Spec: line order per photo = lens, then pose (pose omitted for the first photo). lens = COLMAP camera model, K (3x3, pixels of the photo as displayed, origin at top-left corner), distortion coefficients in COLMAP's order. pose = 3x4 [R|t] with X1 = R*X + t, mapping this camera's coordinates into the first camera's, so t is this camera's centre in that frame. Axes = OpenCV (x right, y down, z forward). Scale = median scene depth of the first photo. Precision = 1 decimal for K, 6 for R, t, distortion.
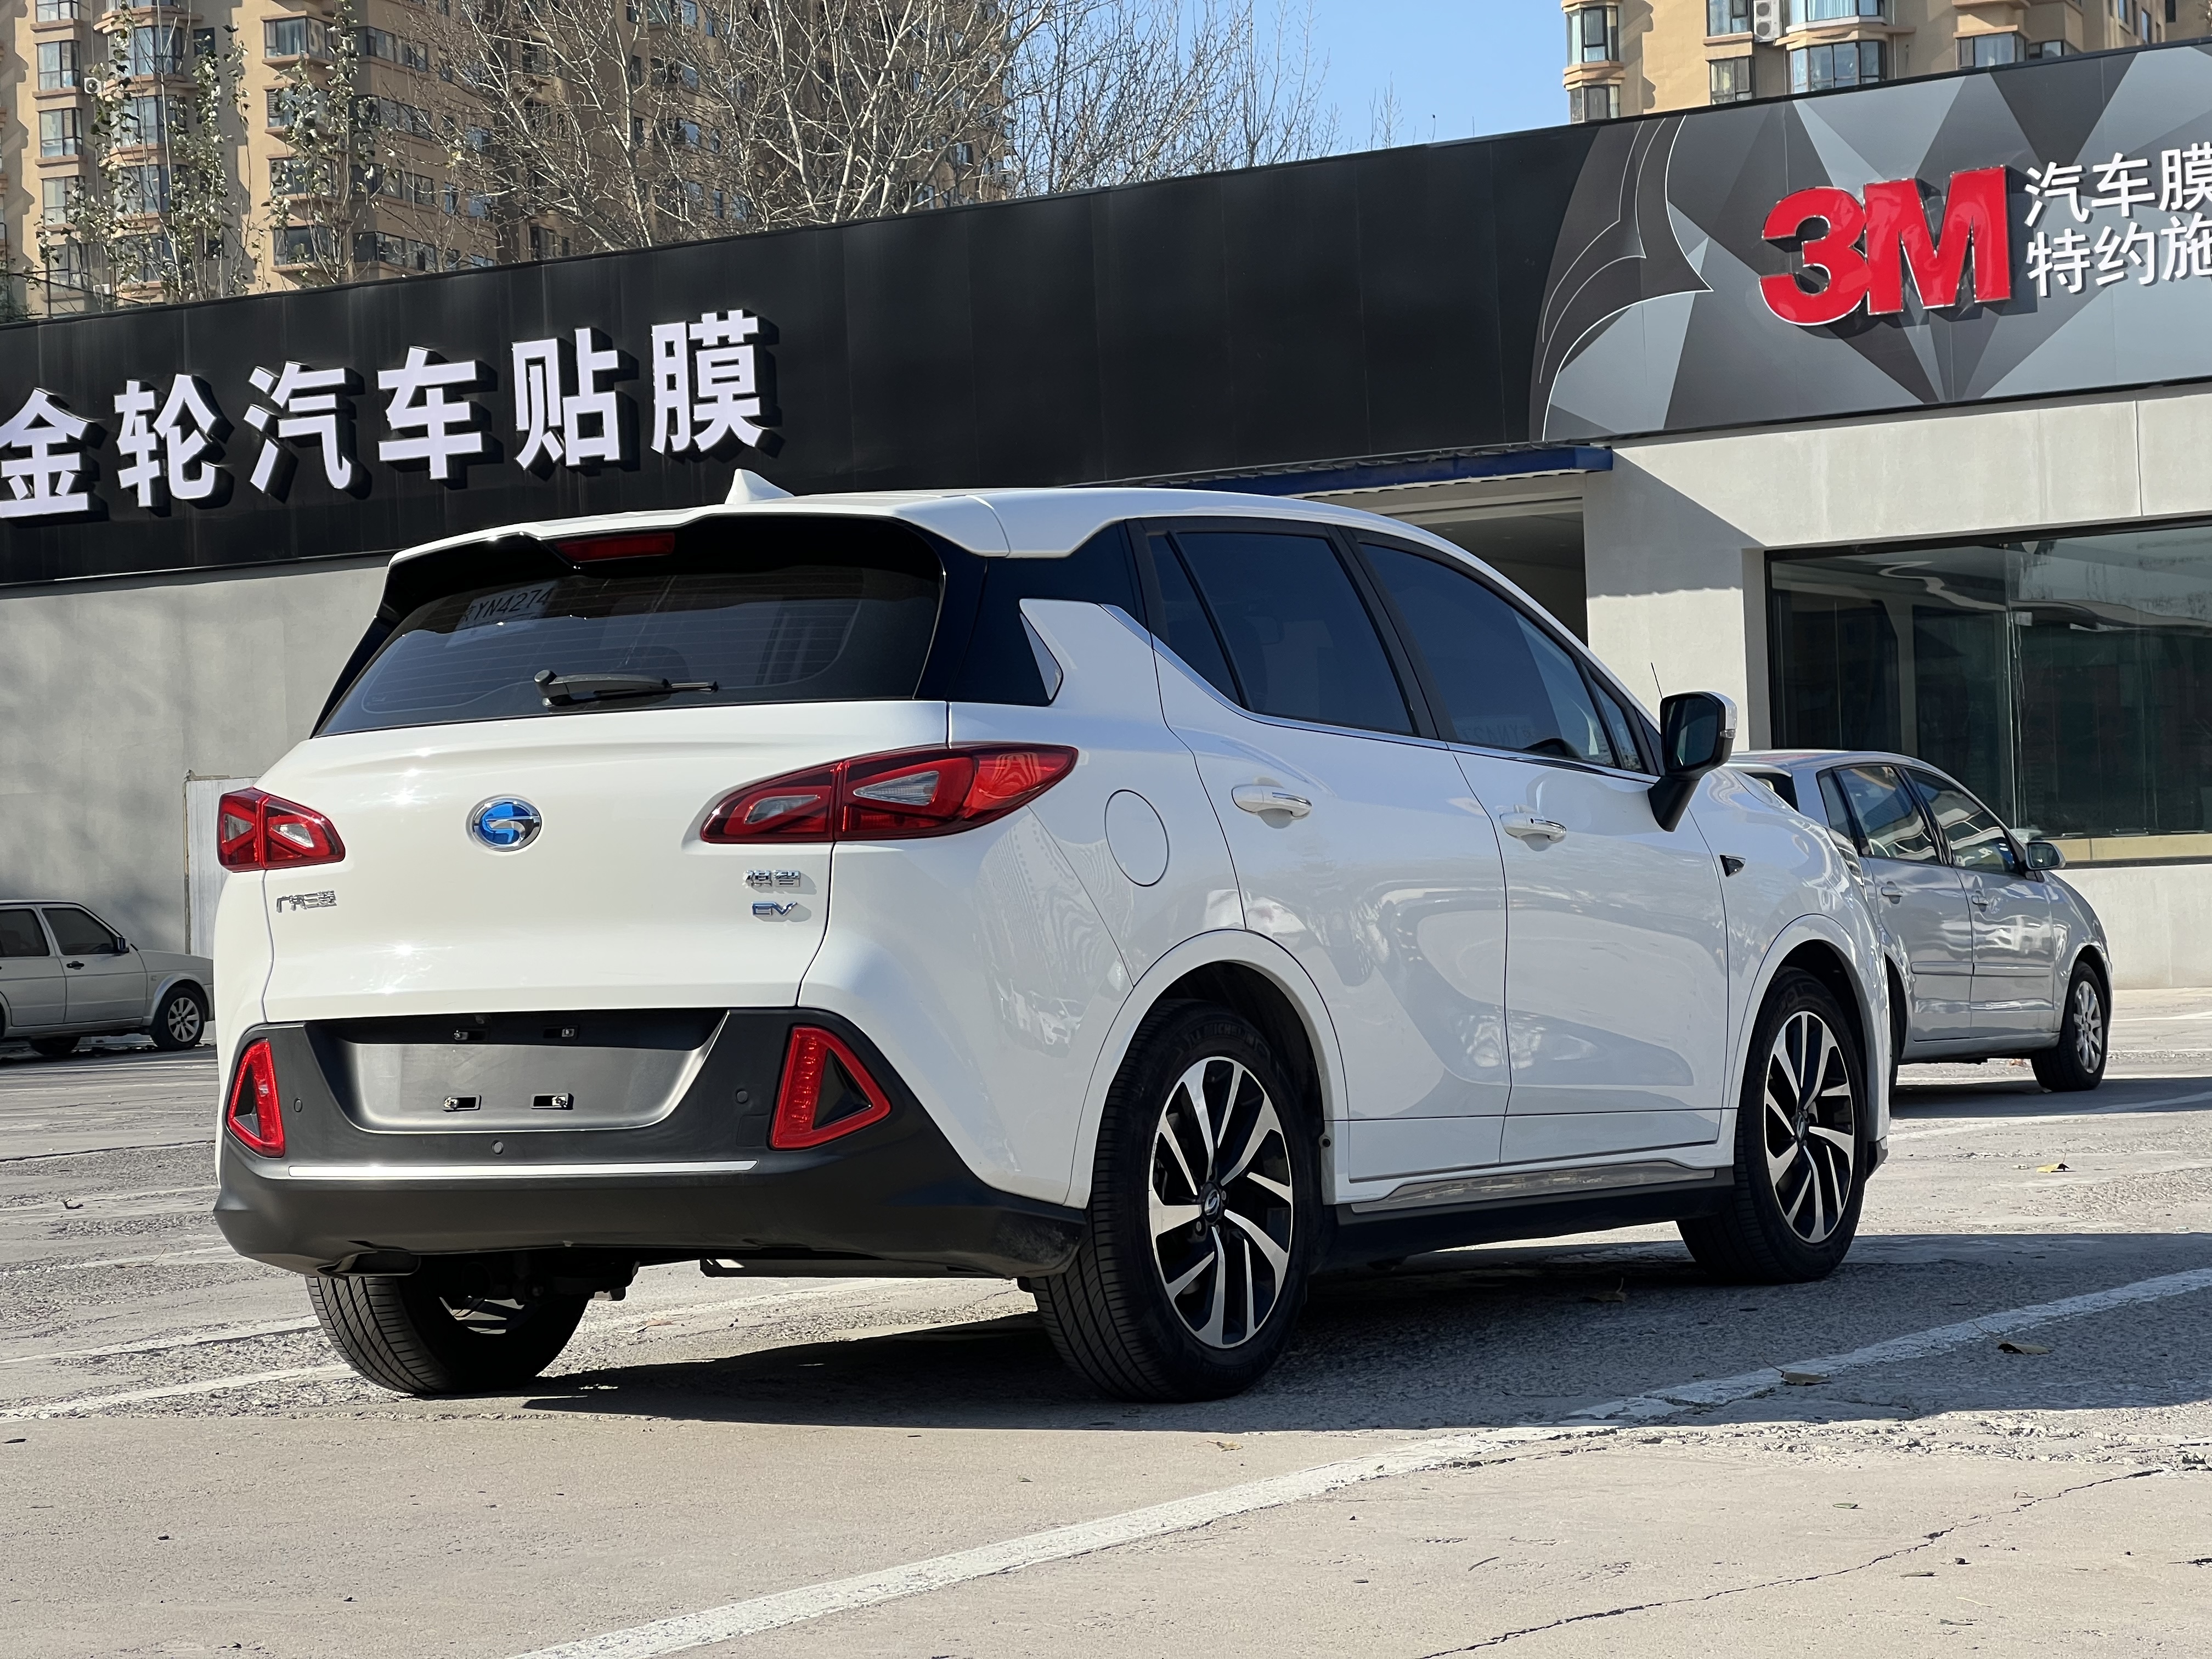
lens RADIAL K [[4981.0, 0, 1106.0], [0, 4981.0, 829.5], [0, 0, 1]] dist [-0.236304, 2.698520]
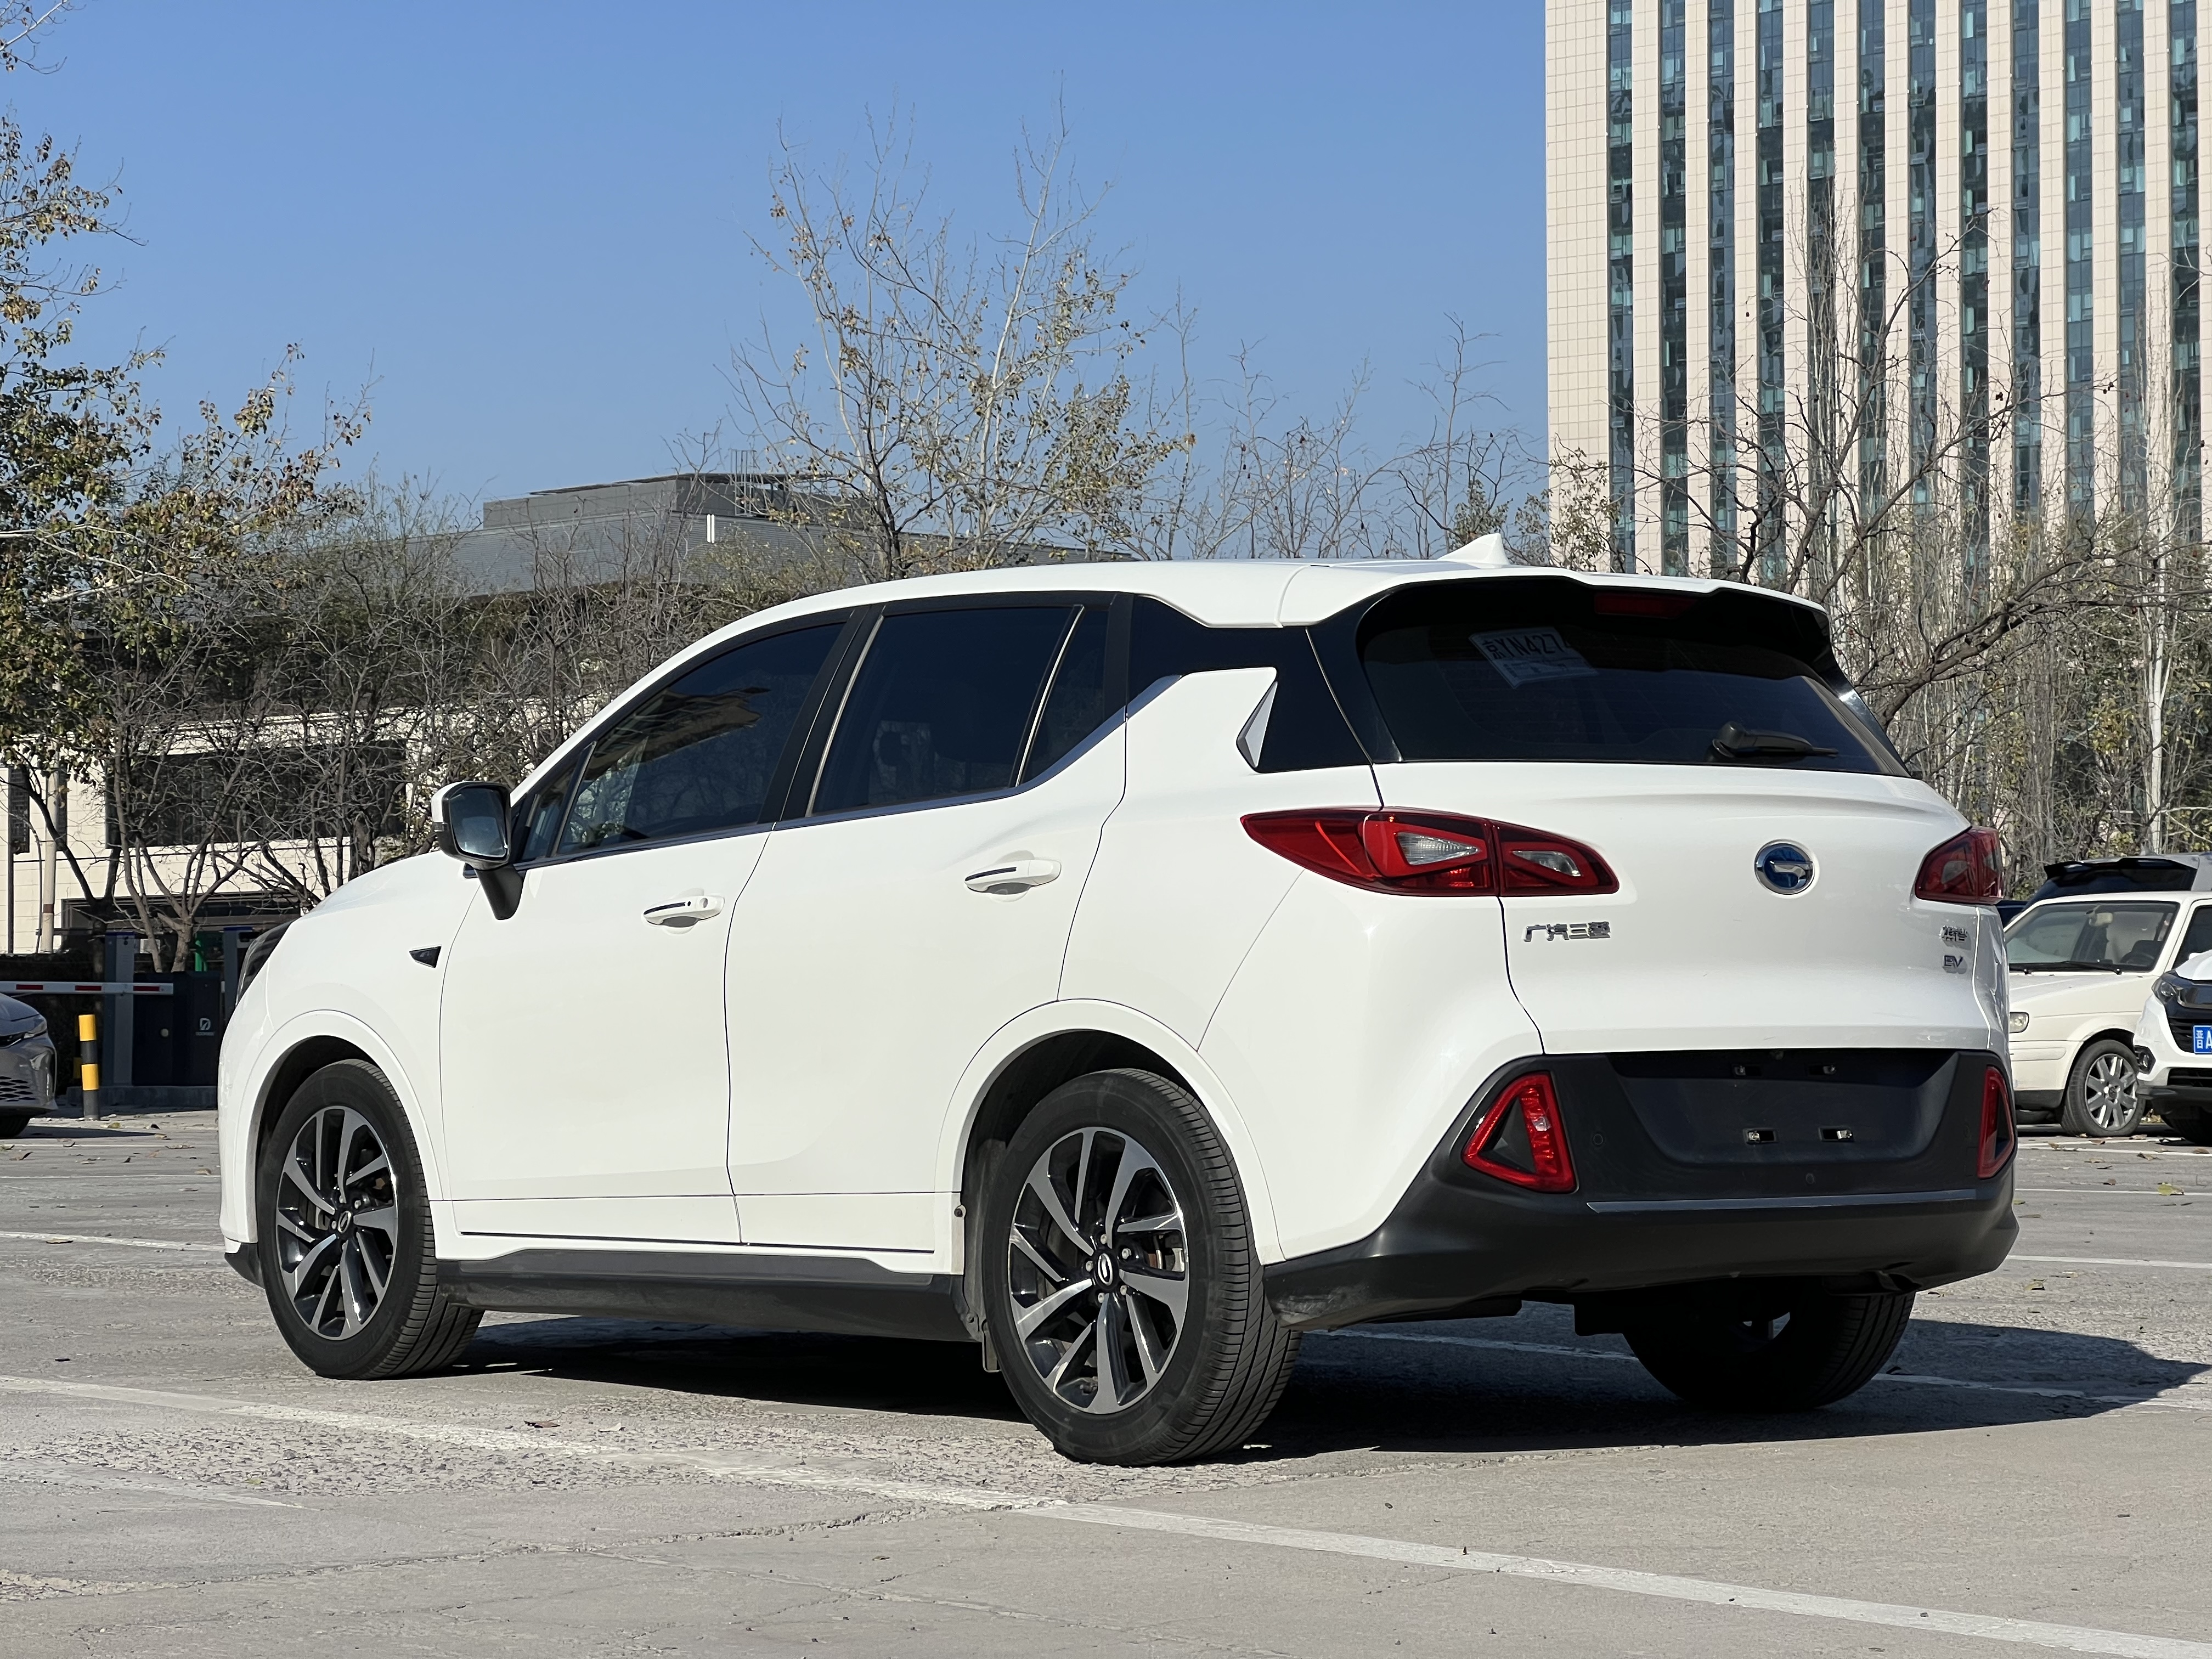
lens RADIAL K [[4981.0, 0, 1106.0], [0, 4981.0, 829.5], [0, 0, 1]] dist [-0.236304, 2.698520]
pose [[0.364559, 0.072879, 0.928324, -1.129239], [-0.031186, 0.997329, -0.066049, 0.063422], [-0.930658, -0.004872, 0.365858, 0.745380]]
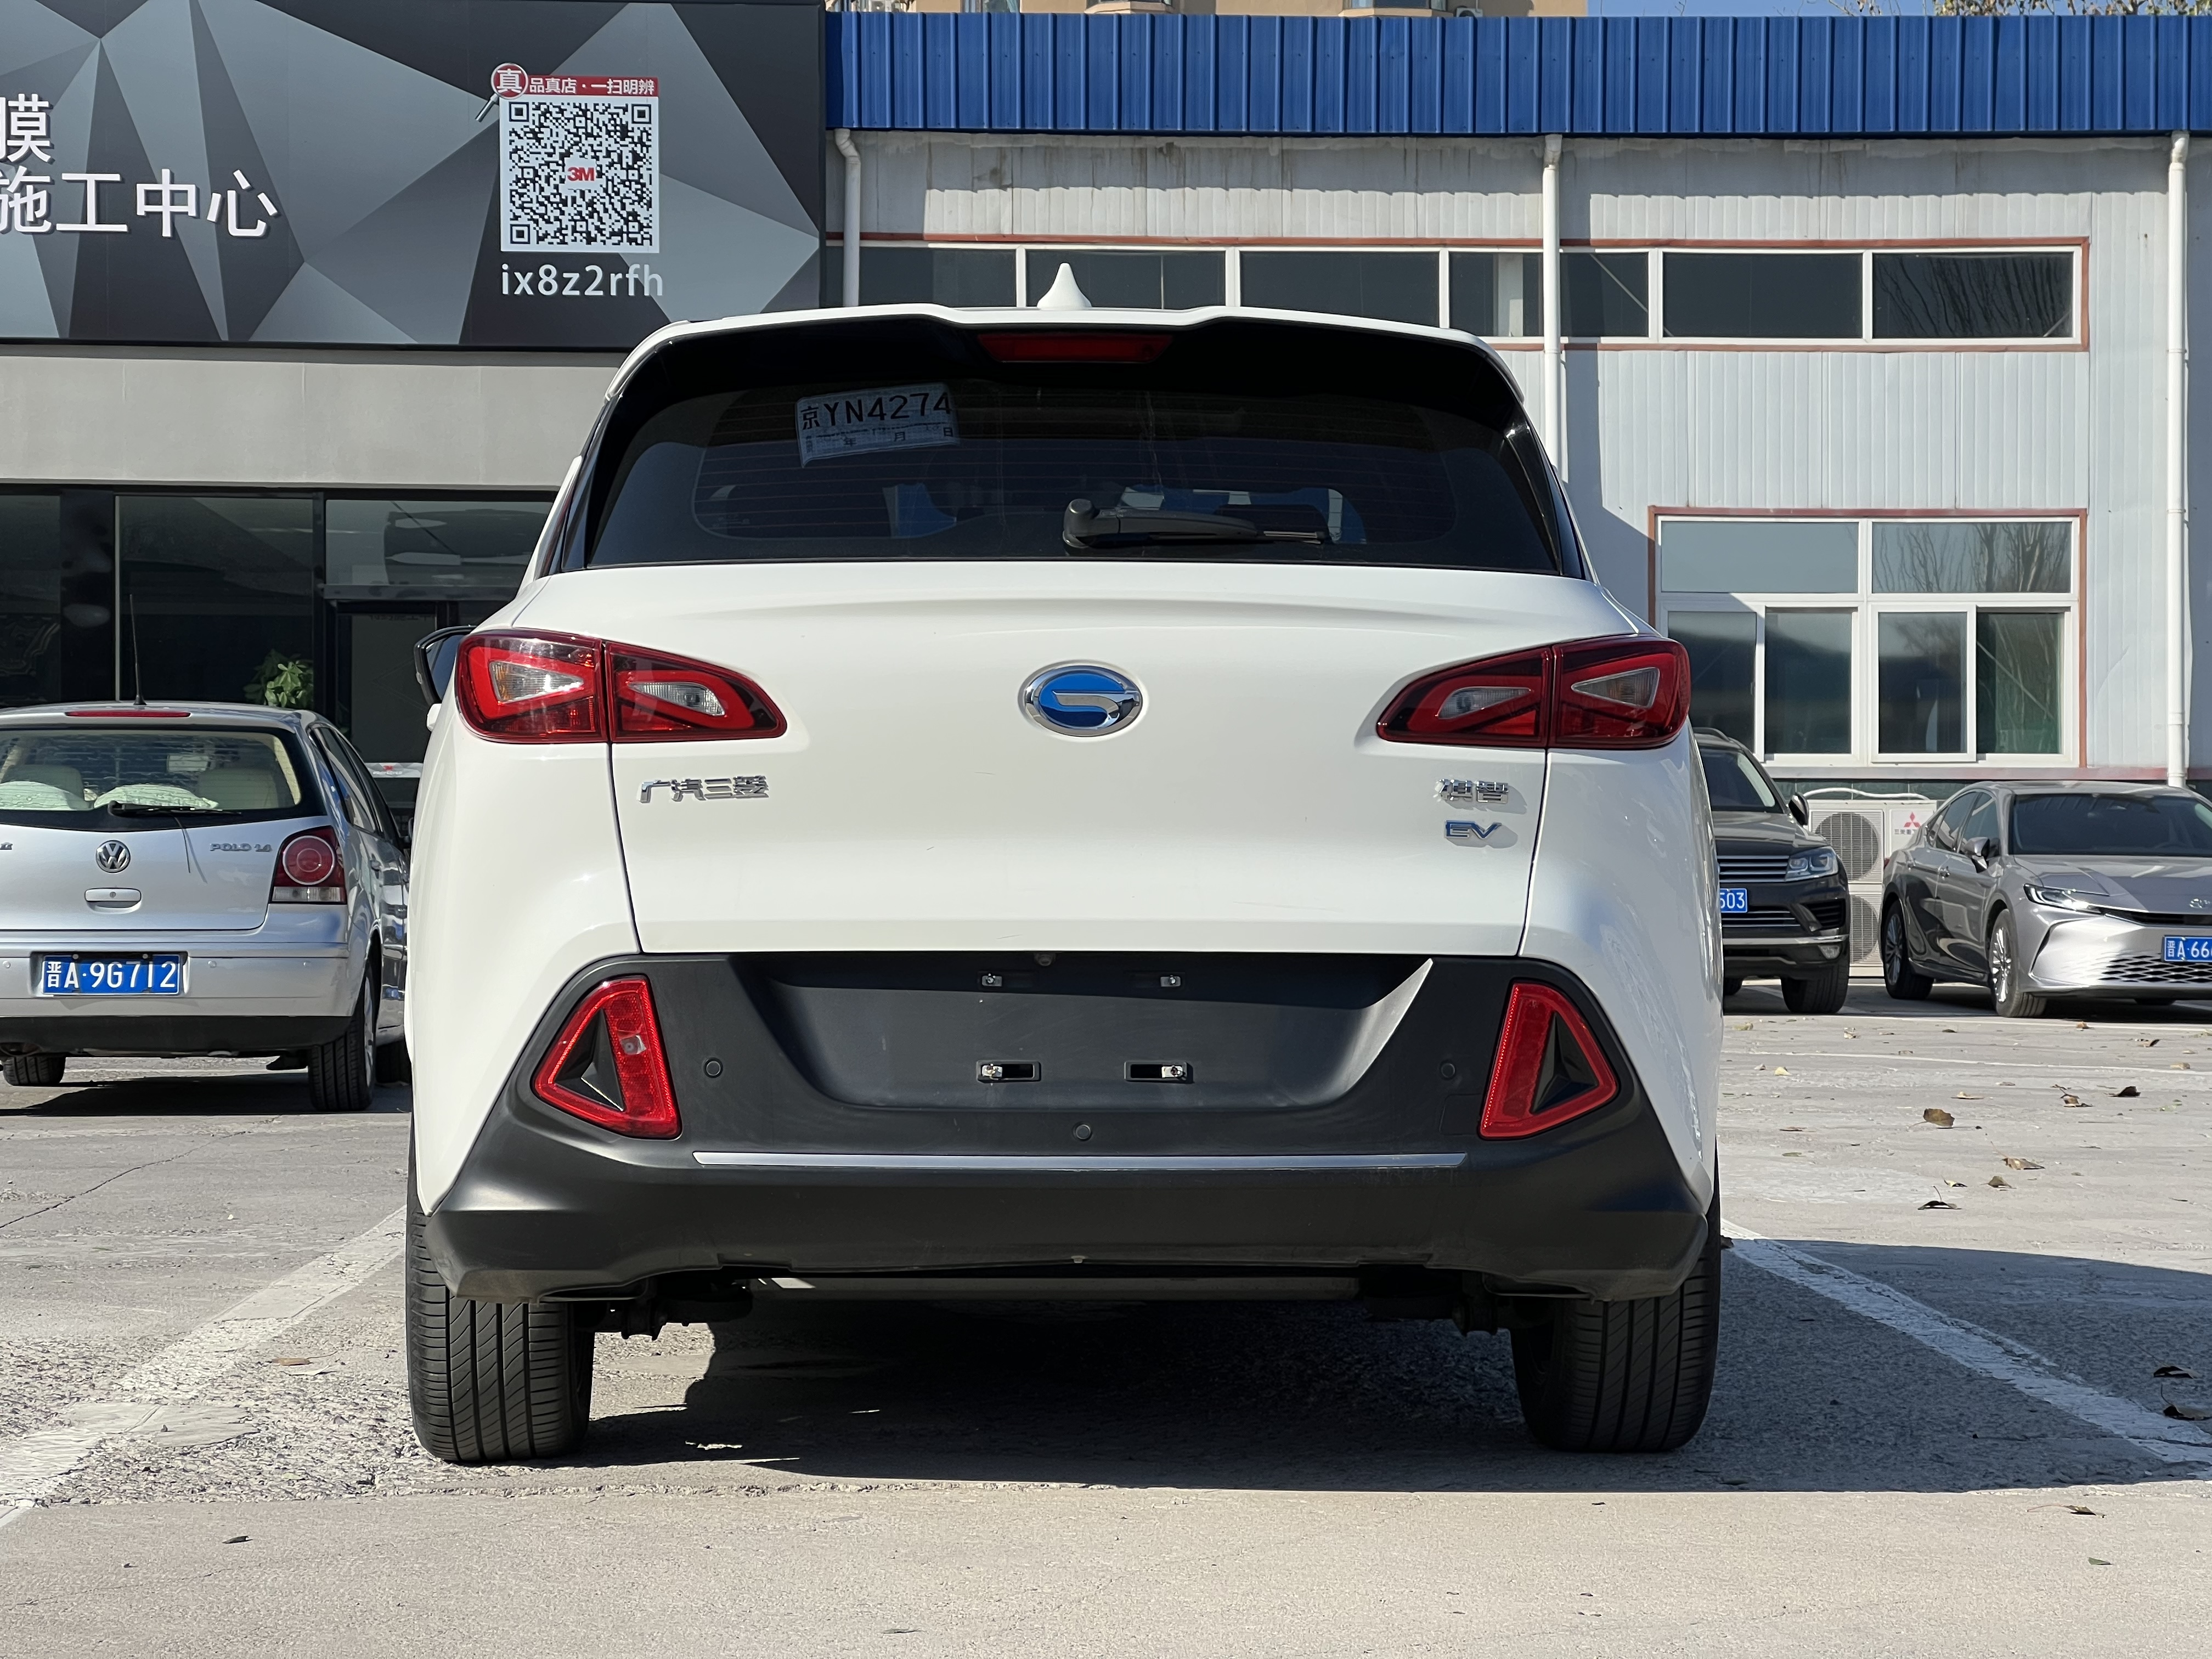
lens RADIAL K [[4981.0, 0, 1106.0], [0, 4981.0, 829.5], [0, 0, 1]] dist [-0.236304, 2.698520]
pose [[0.841601, 0.047400, 0.538016, -0.516645], [-0.047797, 0.998770, -0.013225, 0.027969], [-0.537981, -0.014586, 0.842831, 0.361628]]
